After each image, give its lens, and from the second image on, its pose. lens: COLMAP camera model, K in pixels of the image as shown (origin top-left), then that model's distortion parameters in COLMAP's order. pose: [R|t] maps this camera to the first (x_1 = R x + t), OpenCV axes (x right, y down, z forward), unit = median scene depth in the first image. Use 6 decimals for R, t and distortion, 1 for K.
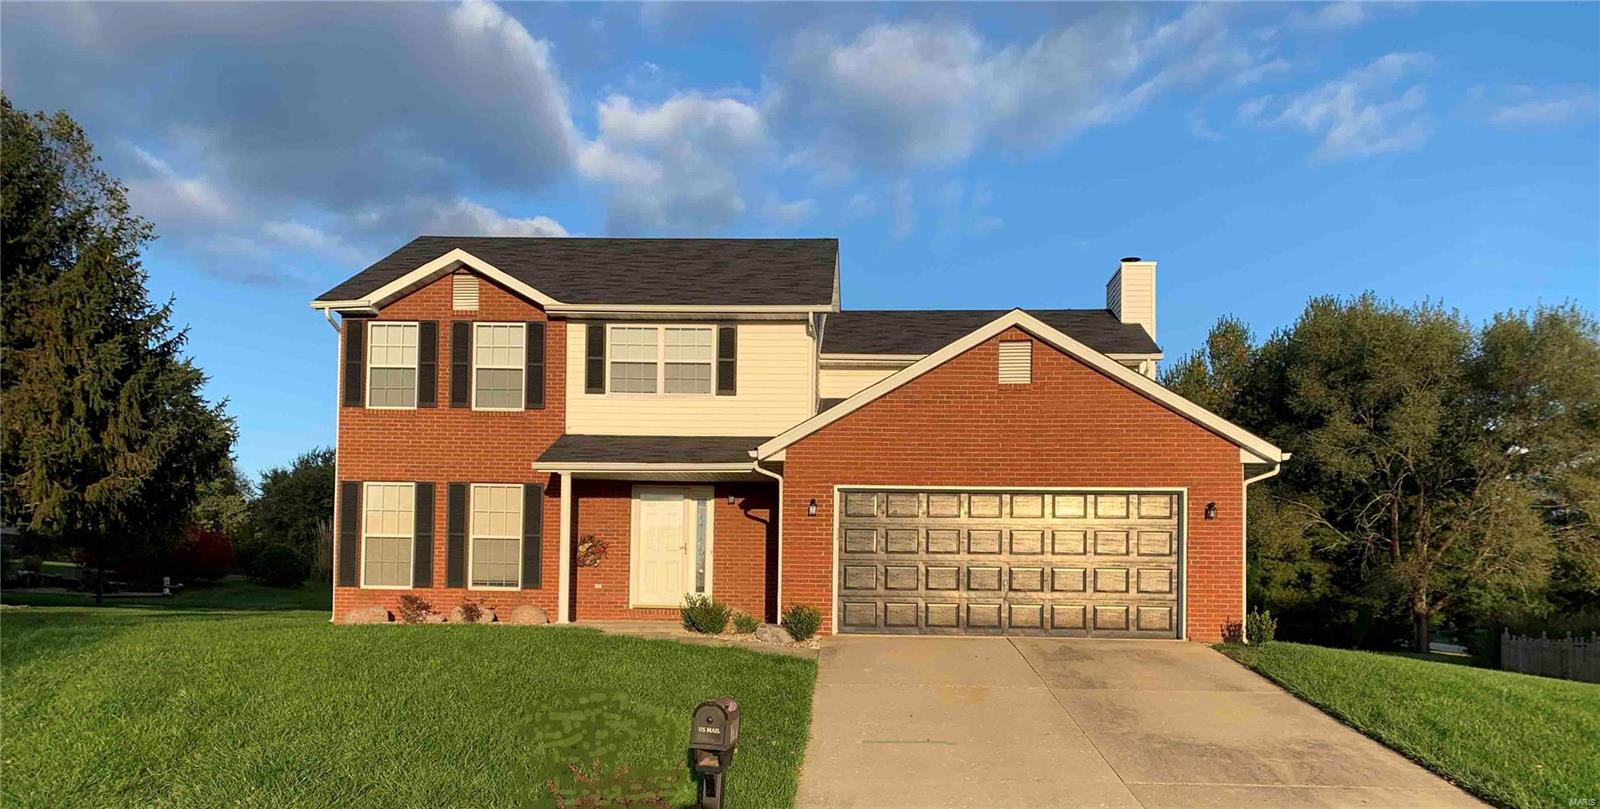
lens RADIAL K [[3136.4, 0, 789.1], [0, 3136.4, 401.0], [0, 0, 1]] dist [-0.294132, 0.000000]
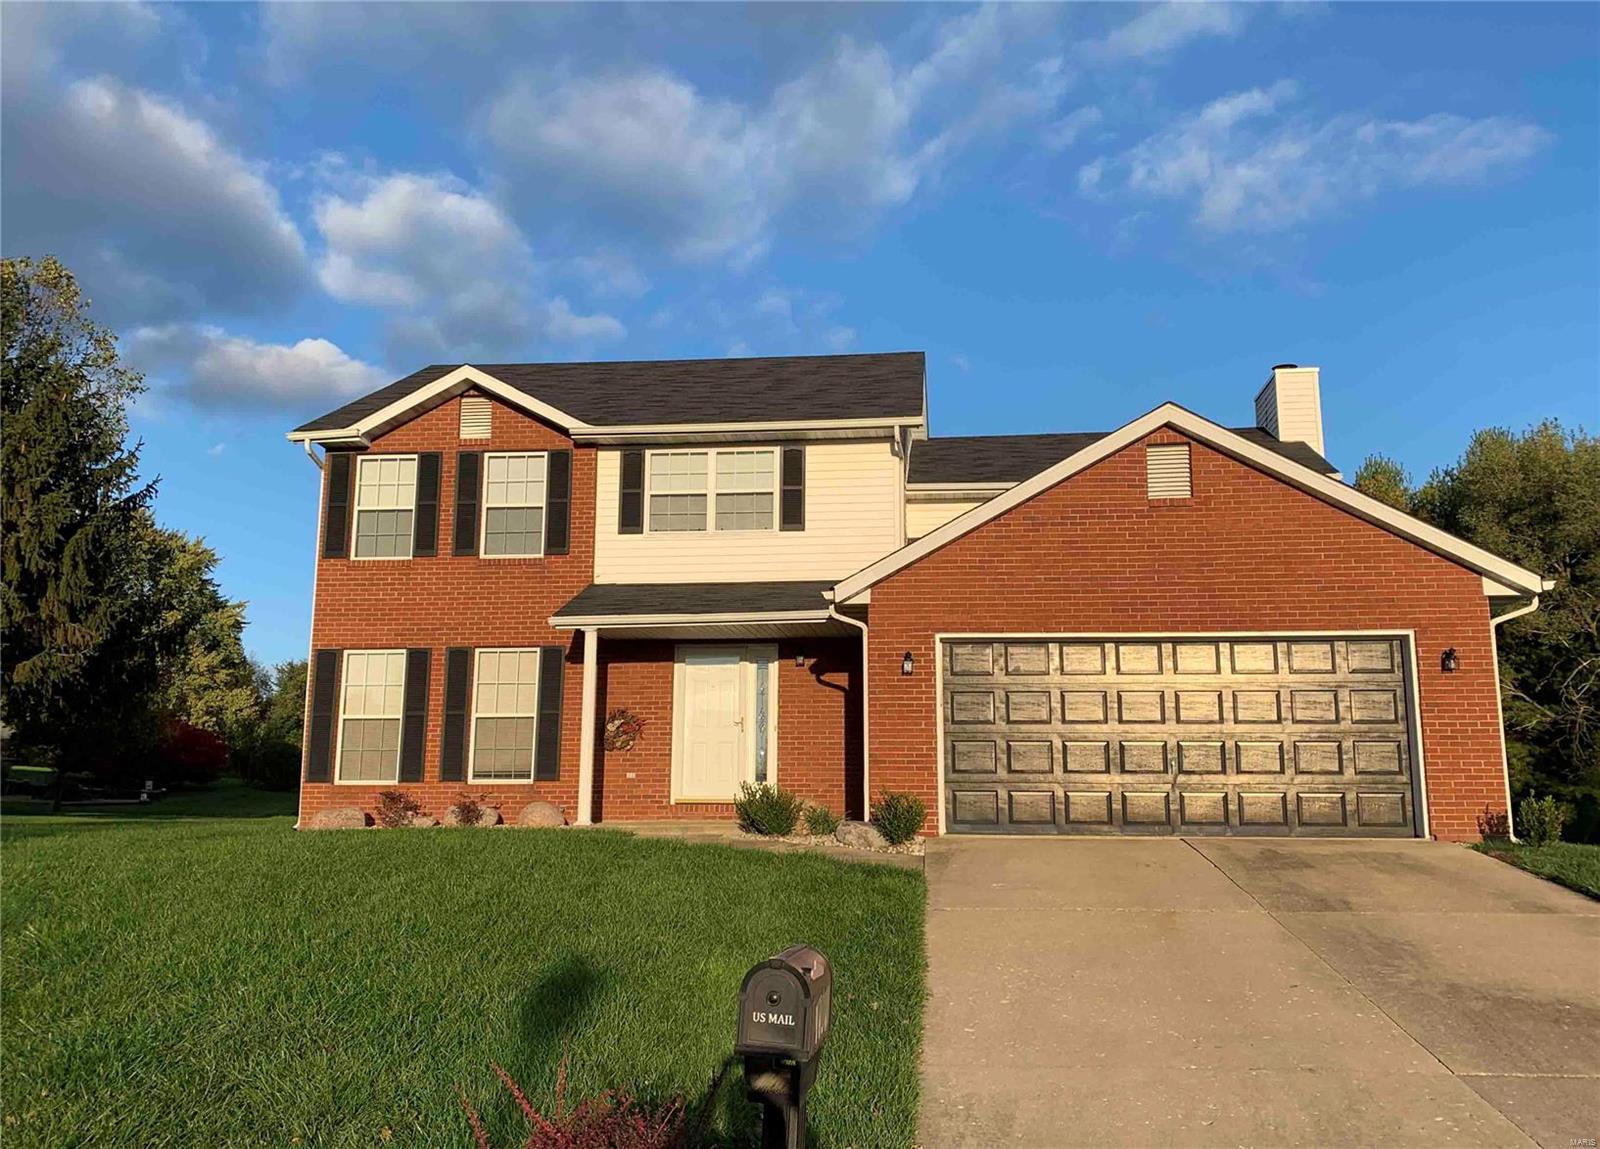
lens RADIAL K [[1259.3, 0, 796.3], [0, 1259.3, 563.5], [0, 0, 1]] dist [0.011707, -0.059789]
pose [[0.999928, -0.010022, -0.006654, -0.017058], [0.008890, 0.988256, -0.152546, 0.055145], [0.008105, 0.152476, 0.988274, 0.681756]]
